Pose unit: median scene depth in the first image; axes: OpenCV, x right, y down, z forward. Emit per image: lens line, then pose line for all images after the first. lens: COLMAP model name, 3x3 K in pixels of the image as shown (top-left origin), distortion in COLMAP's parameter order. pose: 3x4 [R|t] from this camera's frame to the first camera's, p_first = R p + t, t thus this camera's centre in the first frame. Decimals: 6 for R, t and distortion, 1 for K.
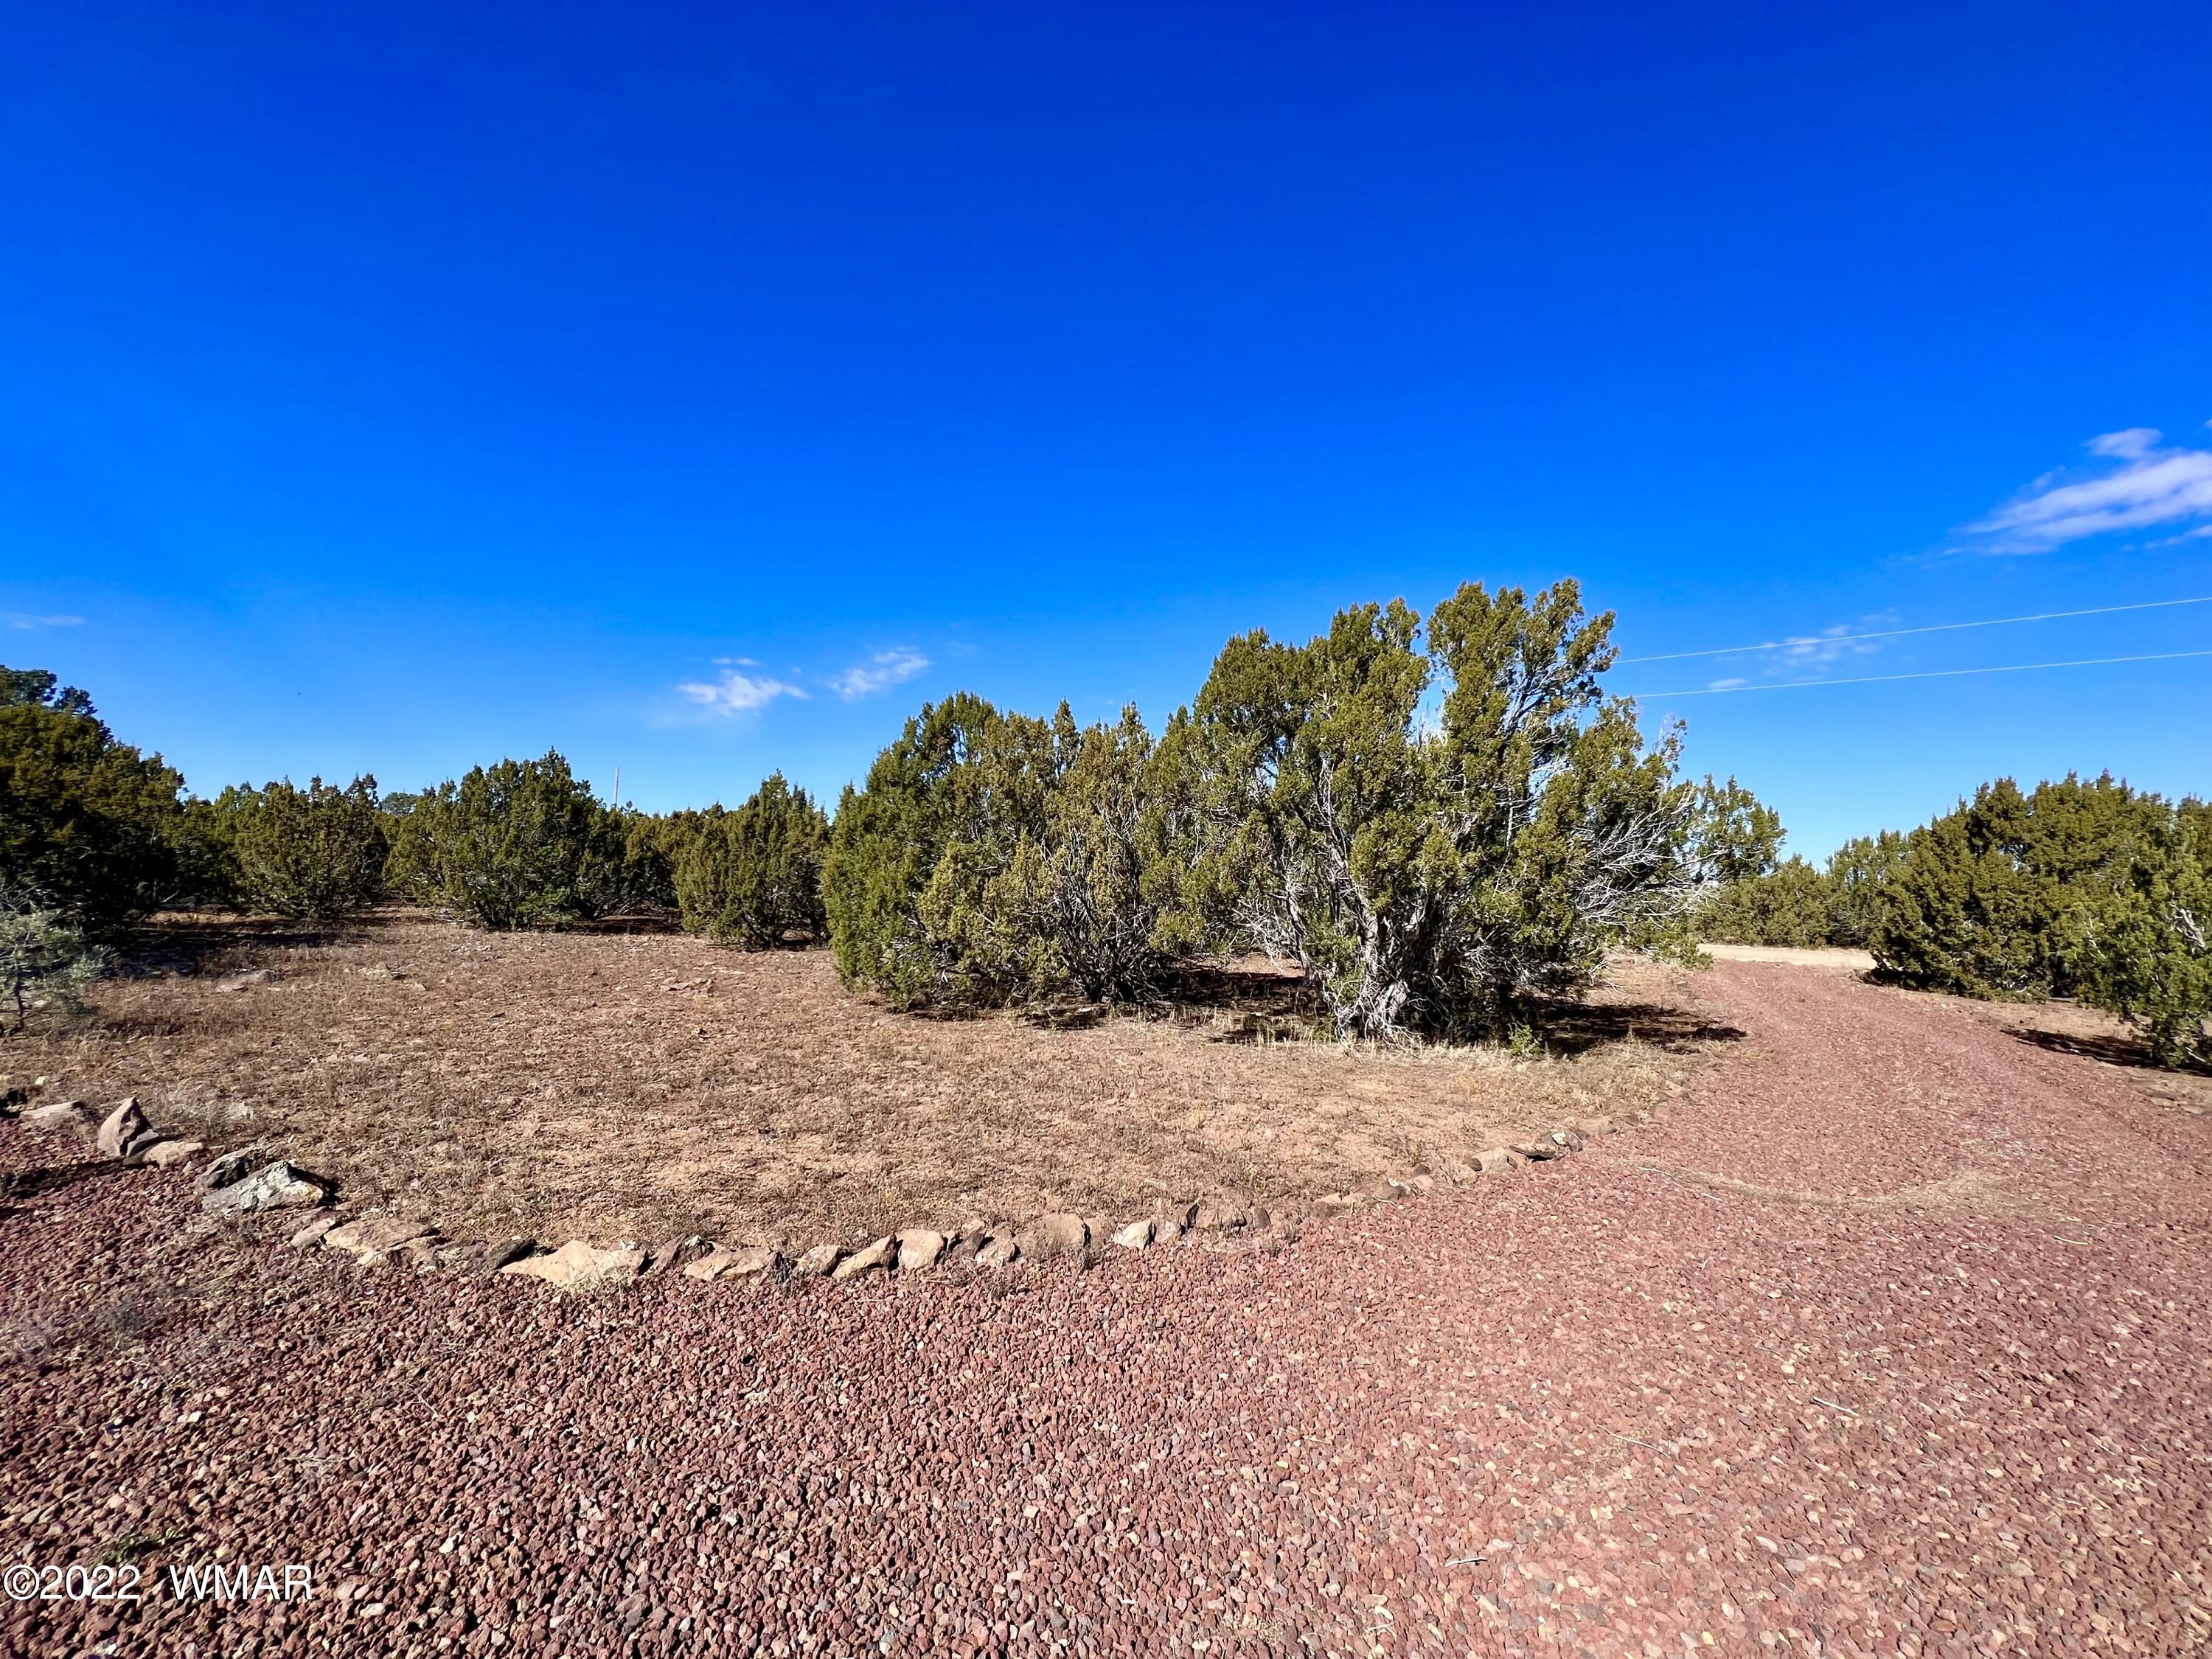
lens RADIAL K [[881.4, 0, 1104.7], [0, 881.4, 827.2], [0, 0, 1]] dist [-0.000787, -0.000007]
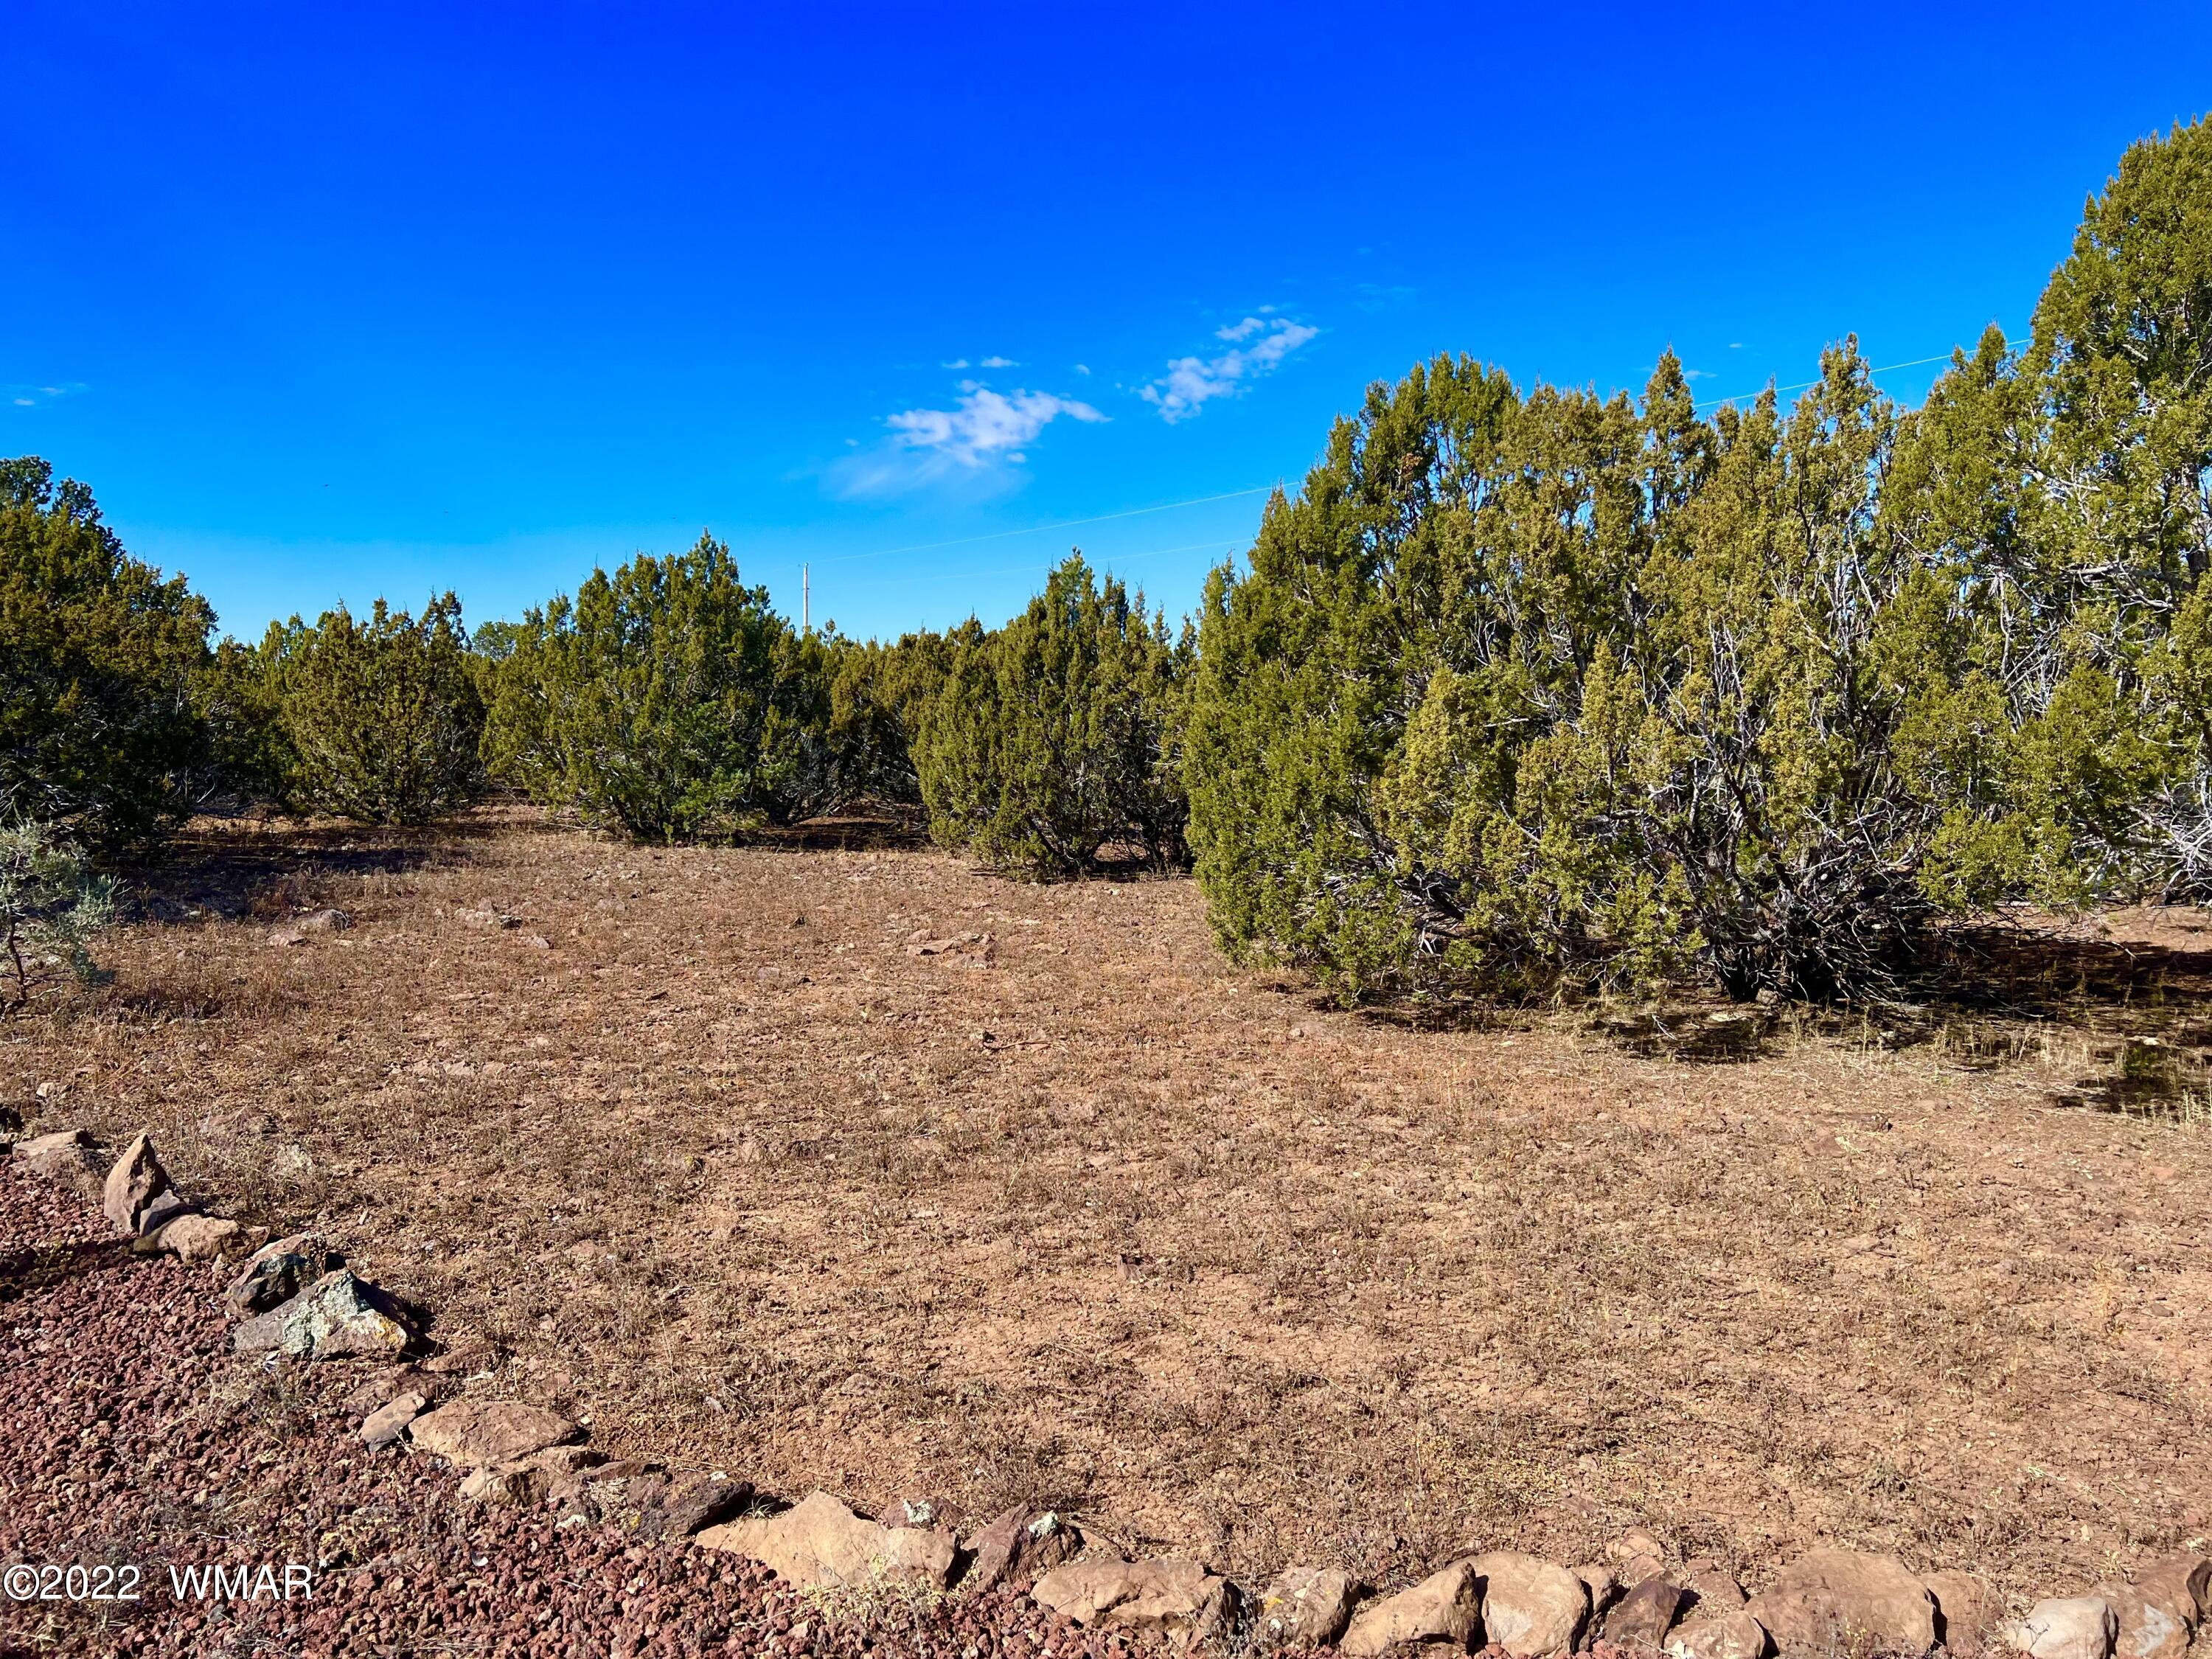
lens RADIAL K [[1642.9, 0, 1123.1], [0, 1642.9, 828.0], [0, 0, 1]] dist [0.067304, -0.078432]
pose [[0.949310, -0.002726, -0.314329, -0.060851], [0.037406, 0.993837, 0.104352, 0.002077], [0.312107, -0.110820, 0.943561, 0.088828]]
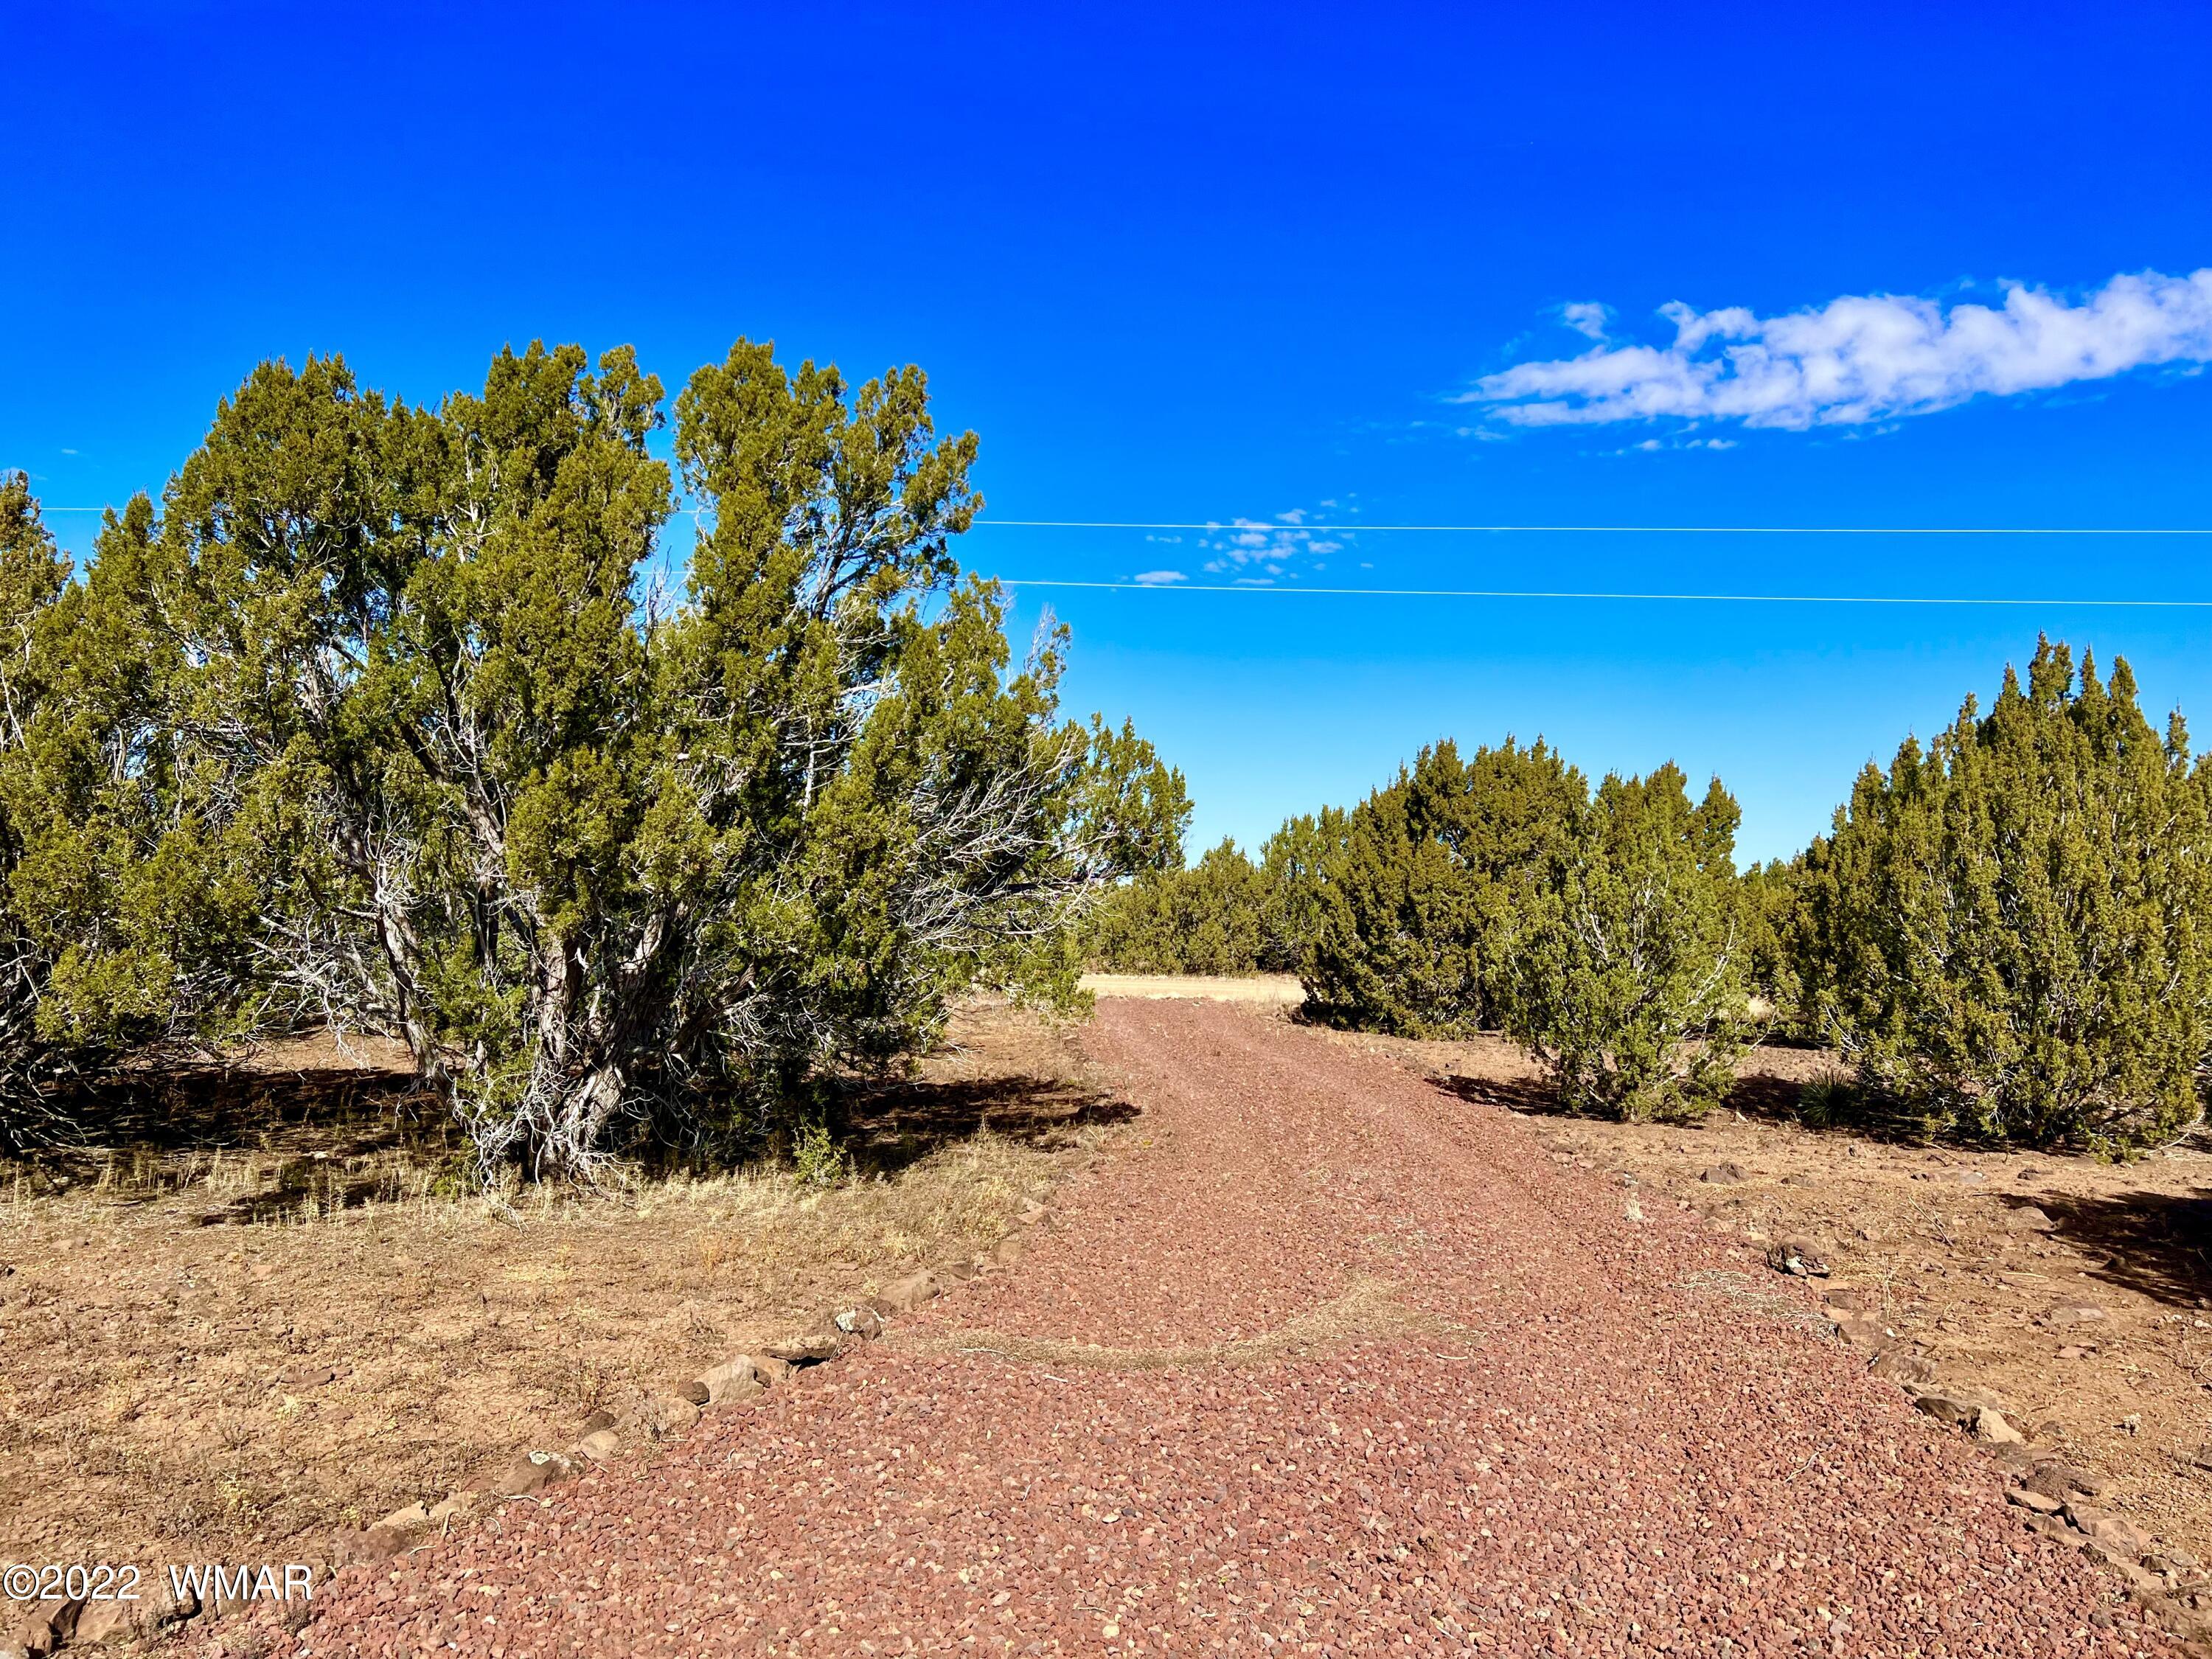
lens RADIAL K [[1642.9, 0, 1123.1], [0, 1642.9, 828.0], [0, 0, 1]] dist [0.067304, -0.078432]
pose [[0.826475, 0.015836, 0.562750, 0.027450], [-0.032825, 0.999259, 0.020089, -0.000966], [-0.562015, -0.035075, 0.826383, 0.000362]]
